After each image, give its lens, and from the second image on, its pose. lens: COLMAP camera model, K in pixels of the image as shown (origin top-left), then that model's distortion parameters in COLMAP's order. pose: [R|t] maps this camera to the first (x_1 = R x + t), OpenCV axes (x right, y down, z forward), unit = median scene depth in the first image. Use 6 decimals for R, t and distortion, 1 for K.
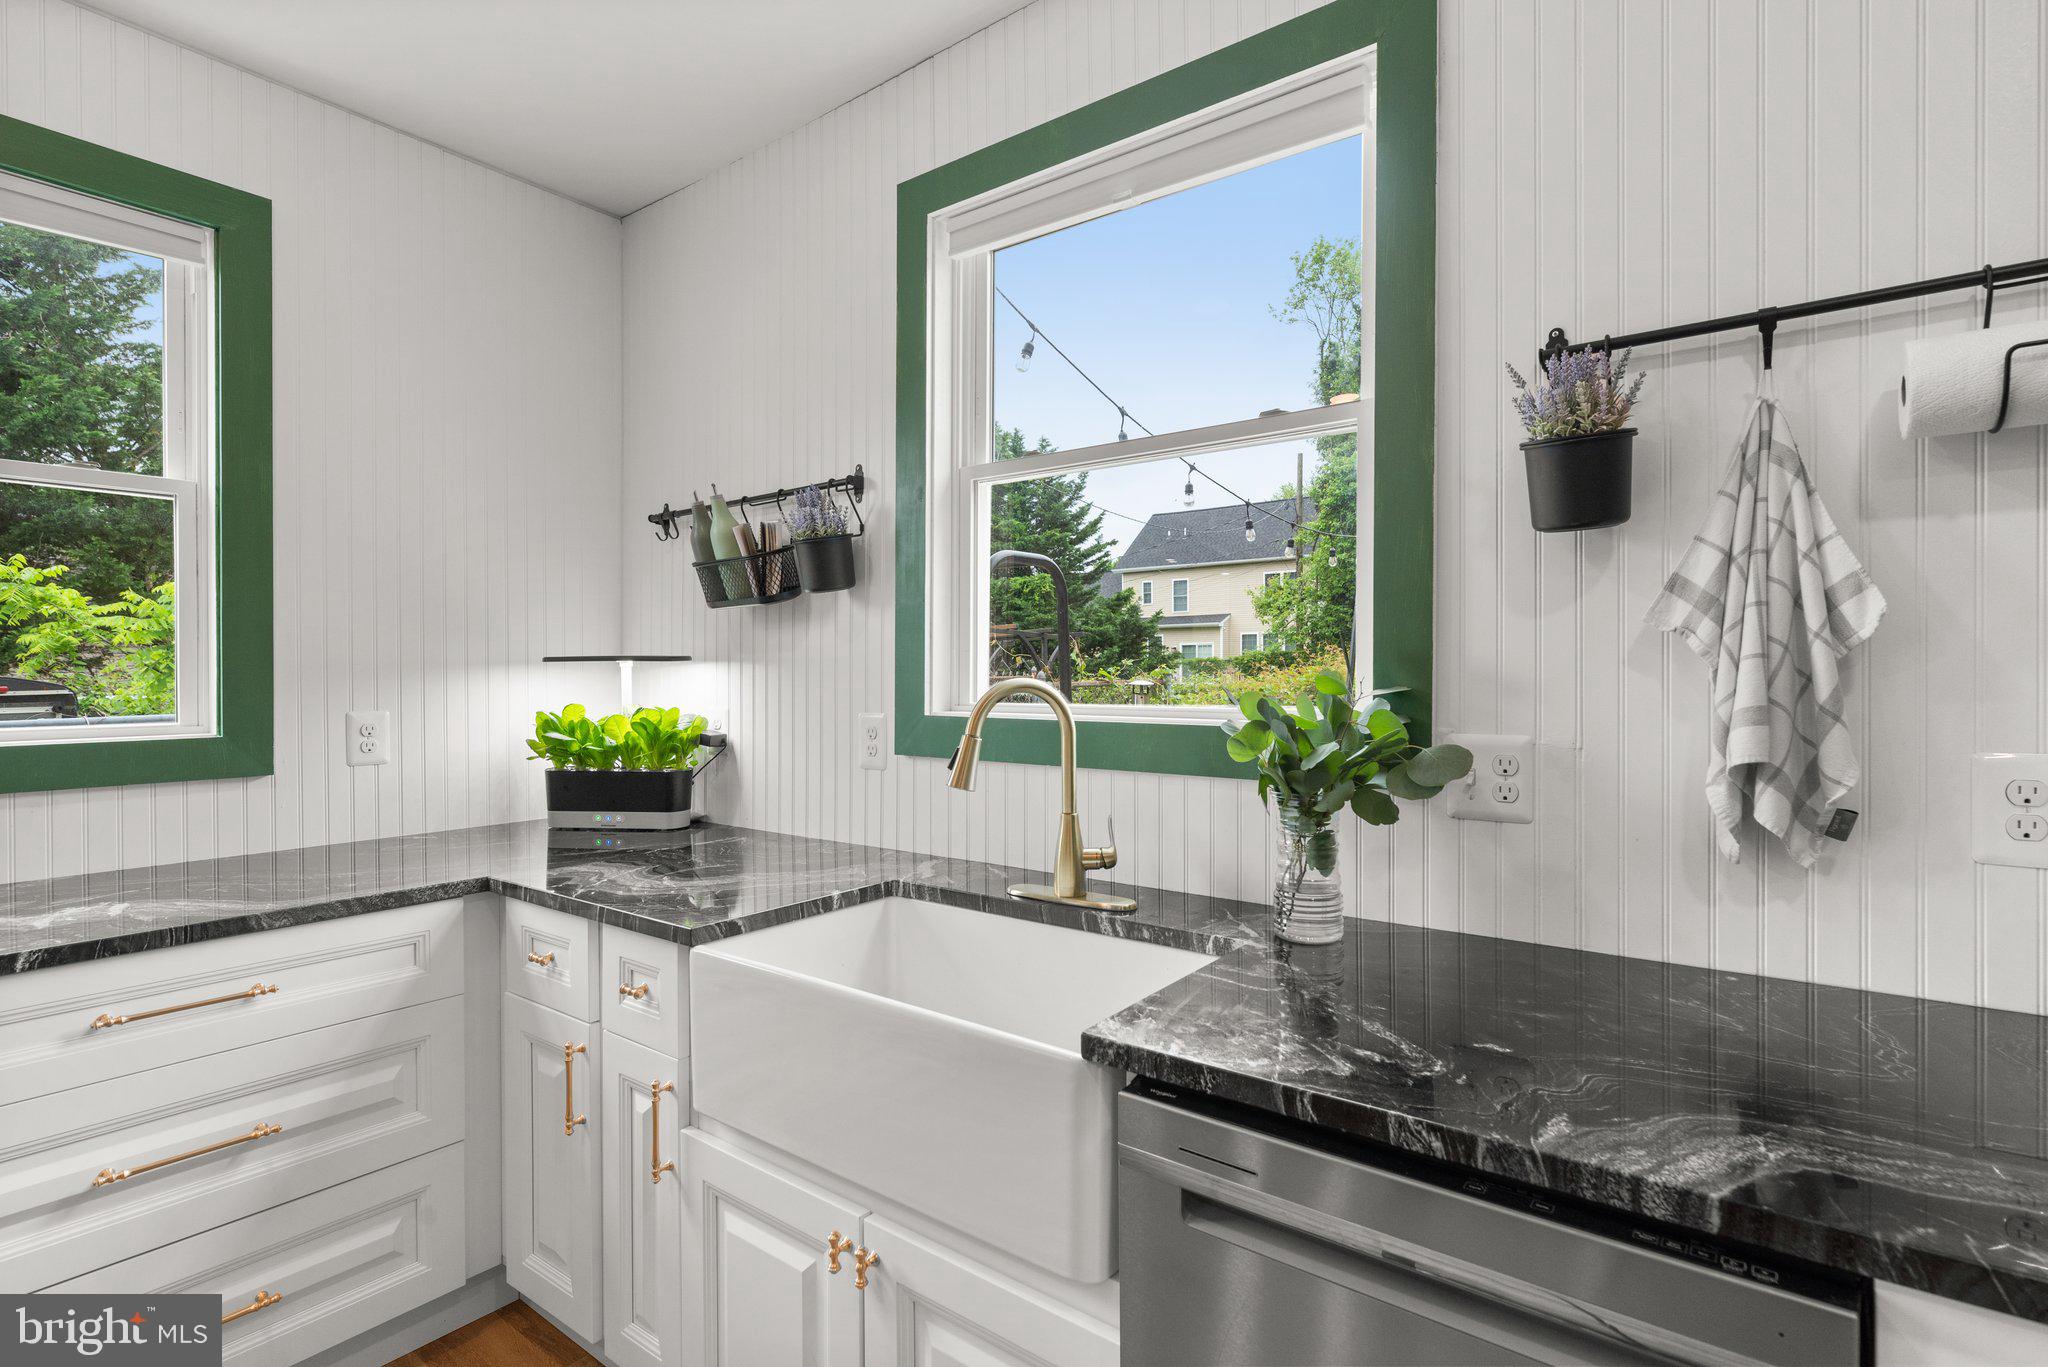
lens RADIAL K [[984.0, 0, 1034.3], [0, 984.0, 681.2], [0, 0, 1]] dist [0.000254, -0.000041]
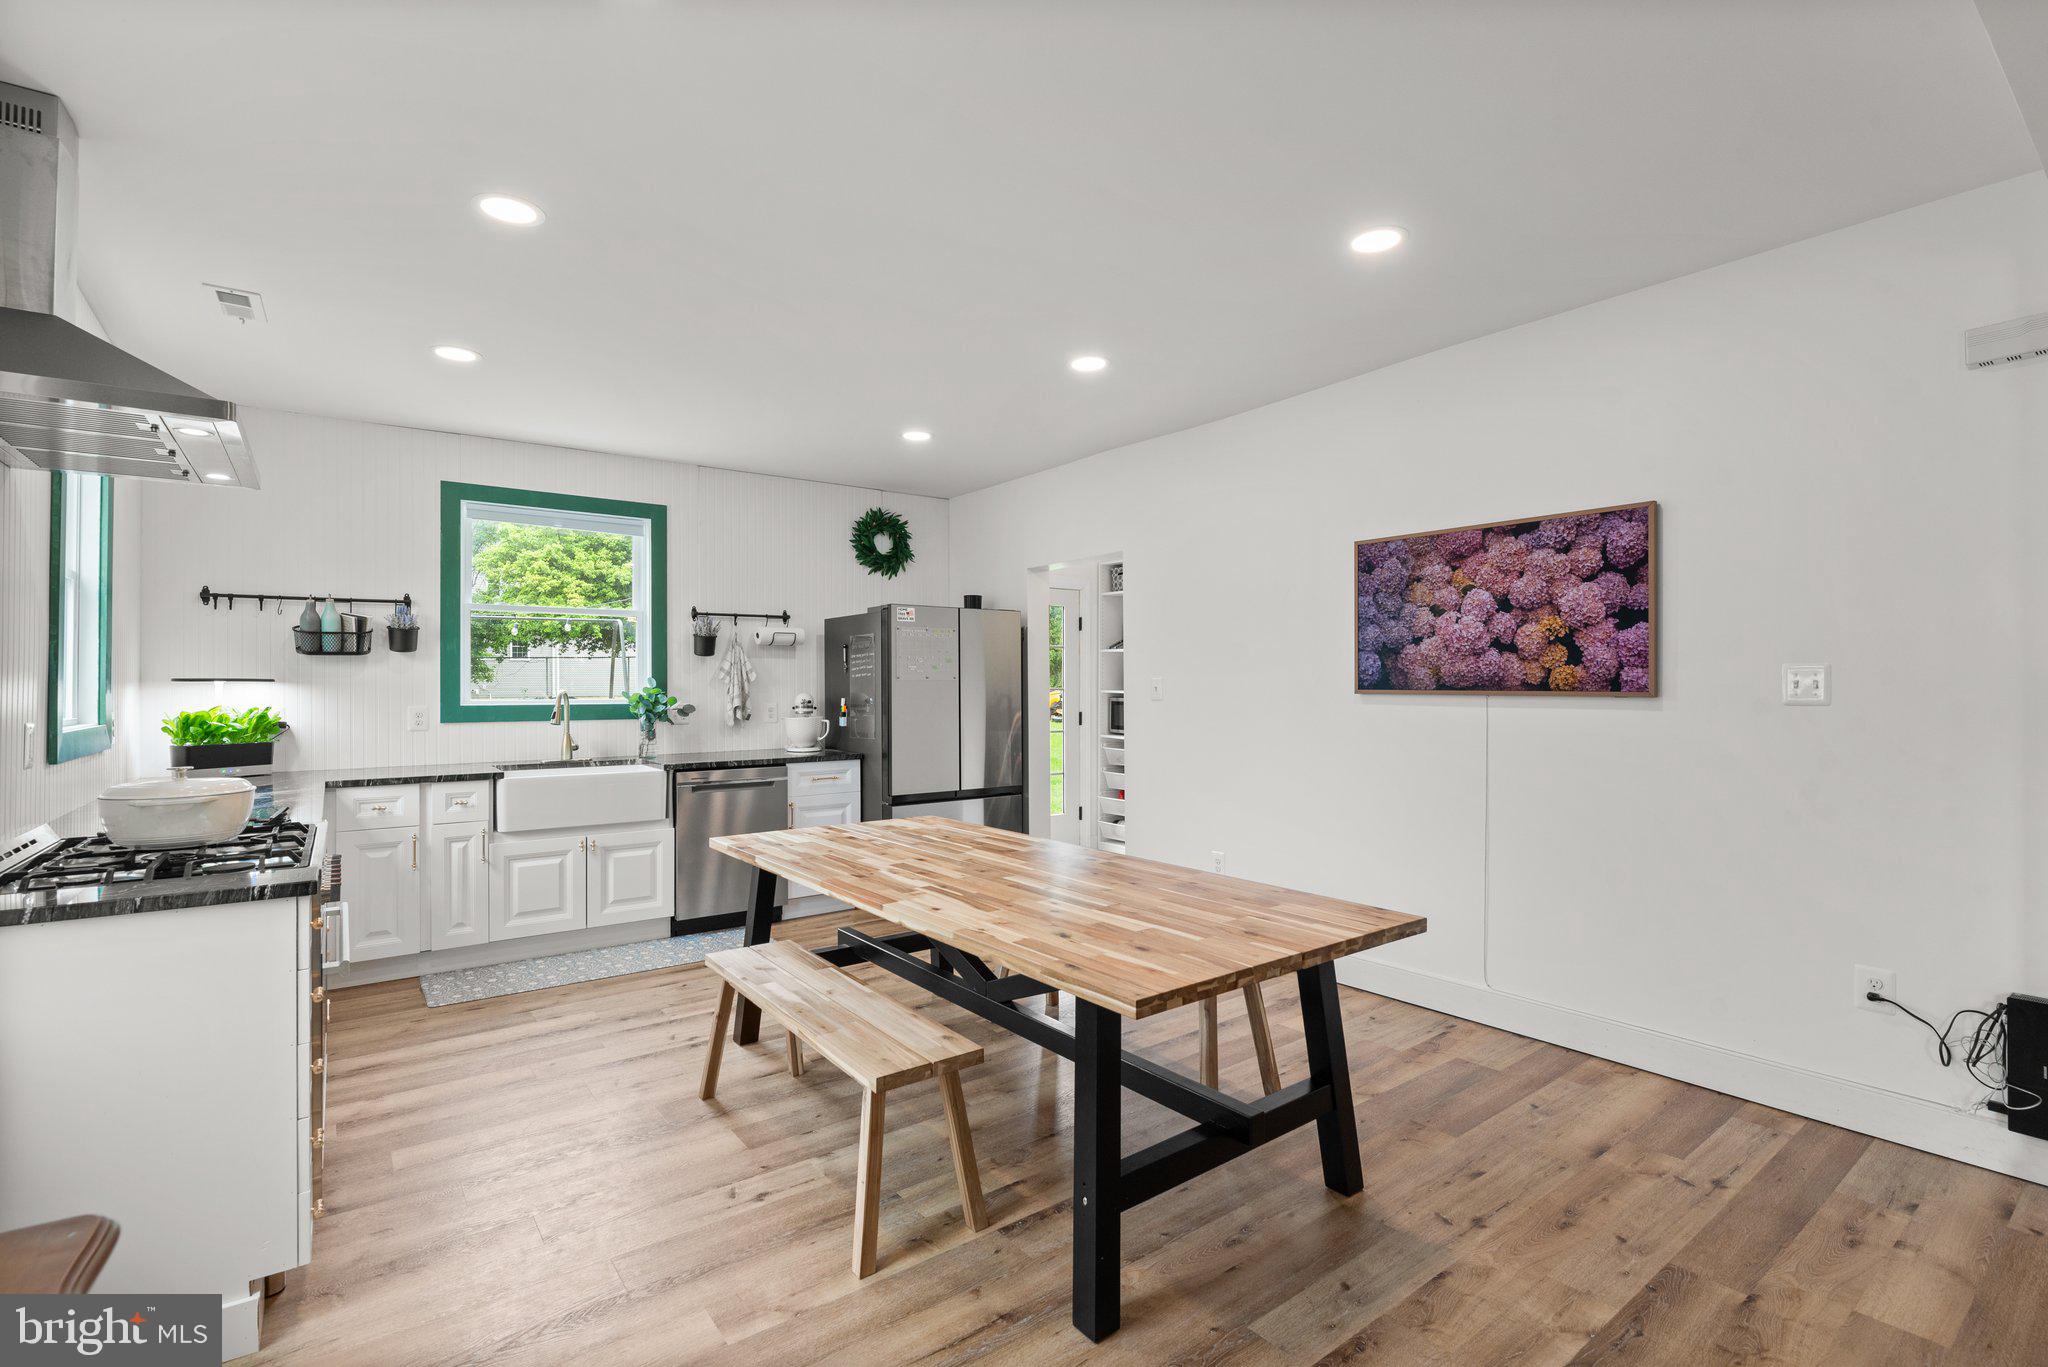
lens RADIAL K [[936.6, 0, 1024.0], [0, 936.6, 683.5], [0, 0, 1]] dist [-0.000345, -0.000300]
pose [[0.283083, 0.006189, 0.959076, -2.361438], [0.012035, 0.999878, -0.010005, 0.024013], [-0.959020, 0.014375, 0.282973, -1.204330]]
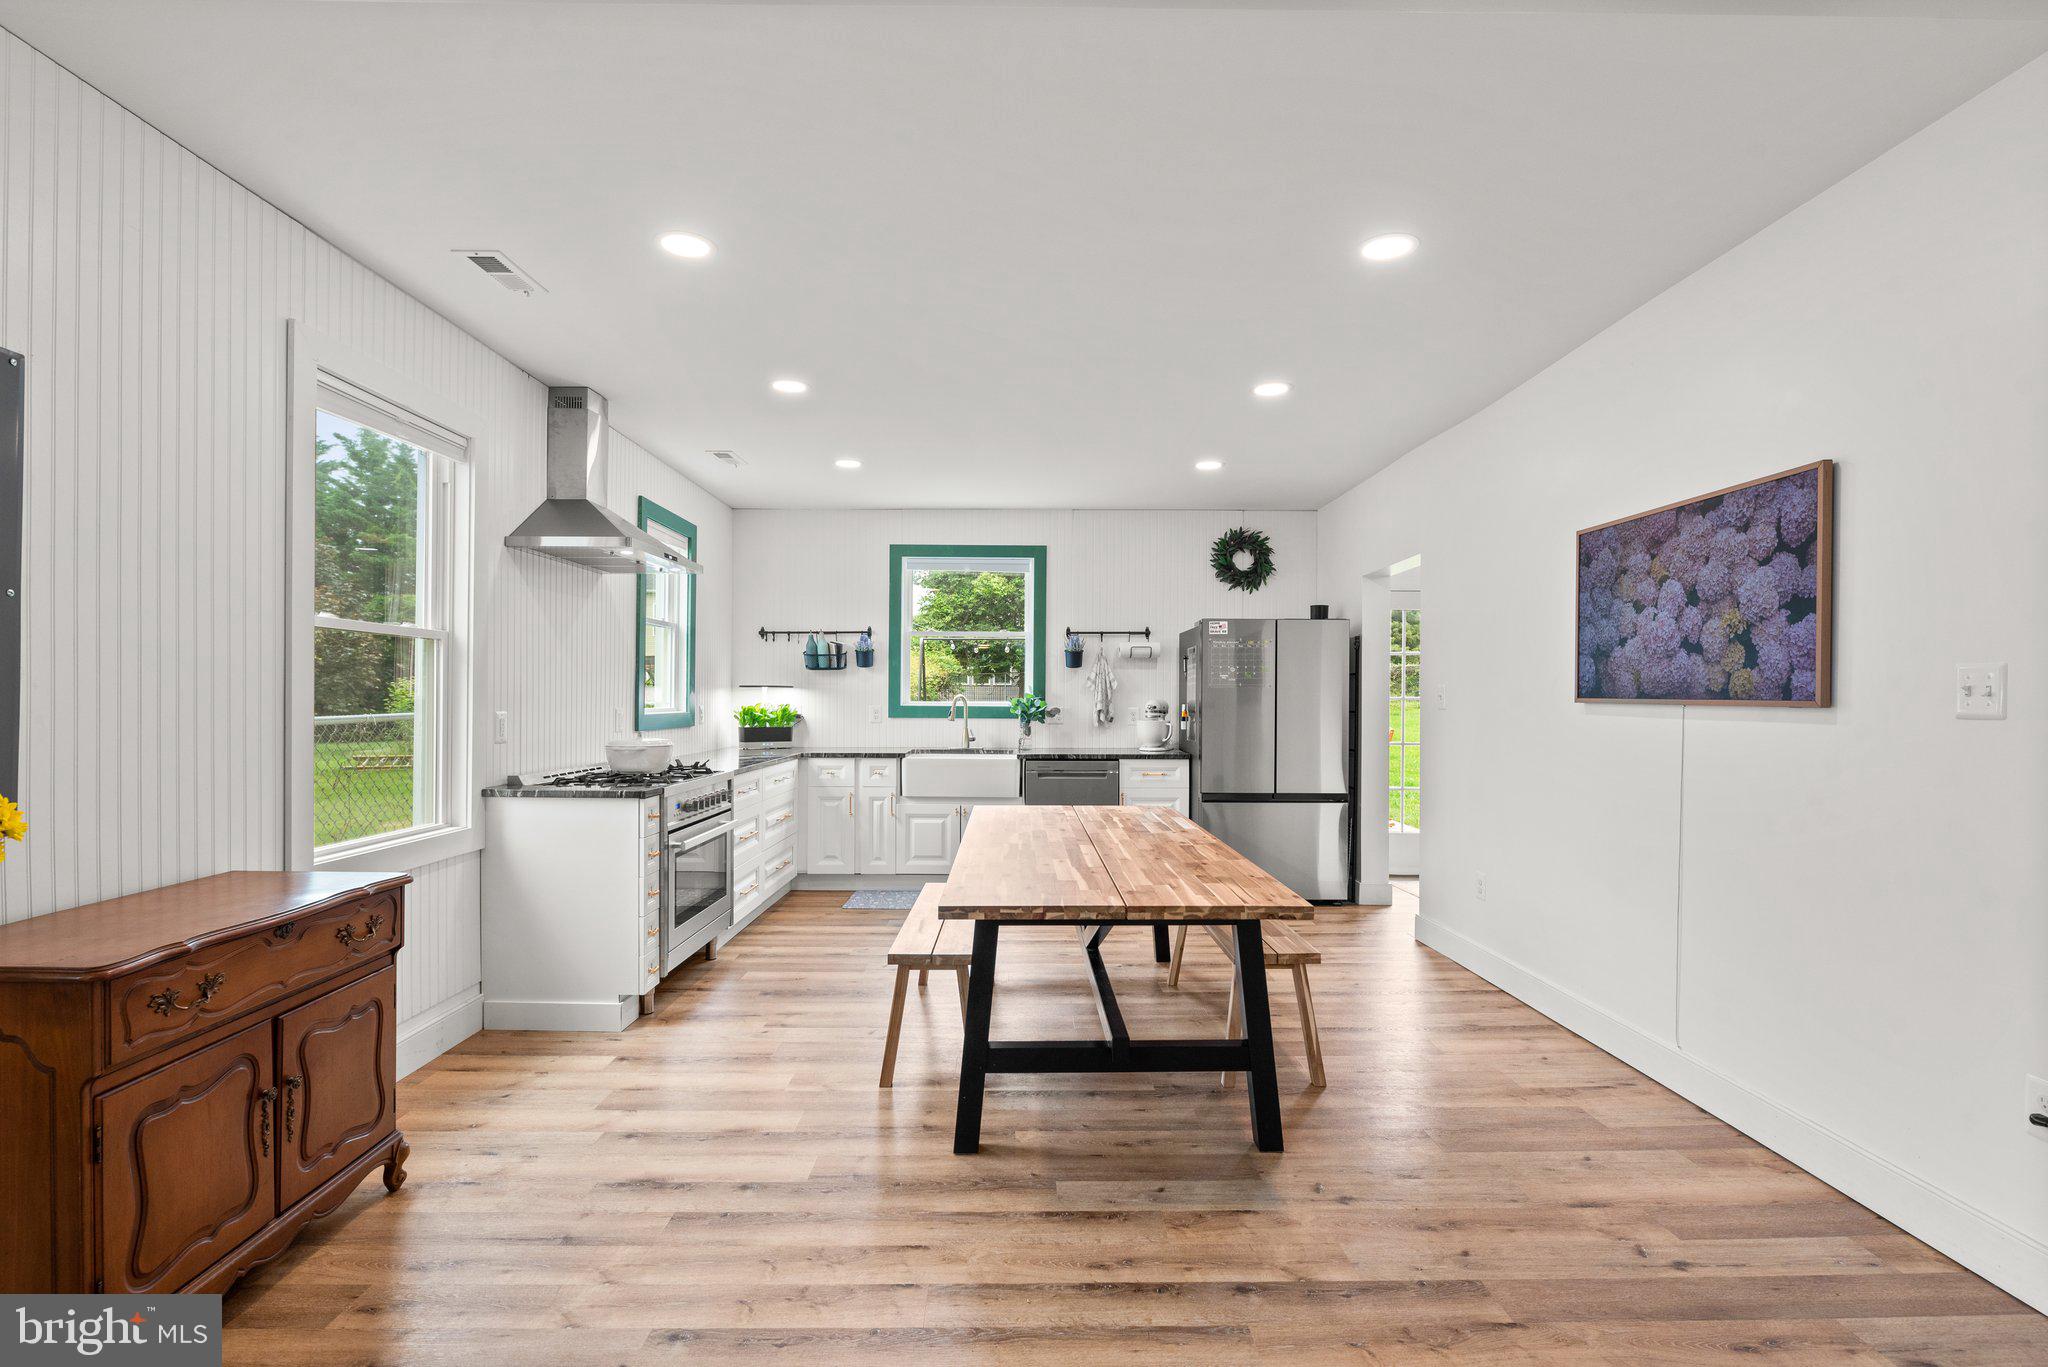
lens RADIAL K [[960.6, 0, 1025.6], [0, 960.6, 705.5], [0, 0, 1]] dist [-0.000422, 0.000196]
pose [[0.796451, 0.003454, 0.604693, -2.148727], [-0.002504, 0.999994, -0.002415, 0.050530], [-0.604698, 0.000409, 0.796455, -2.291794]]
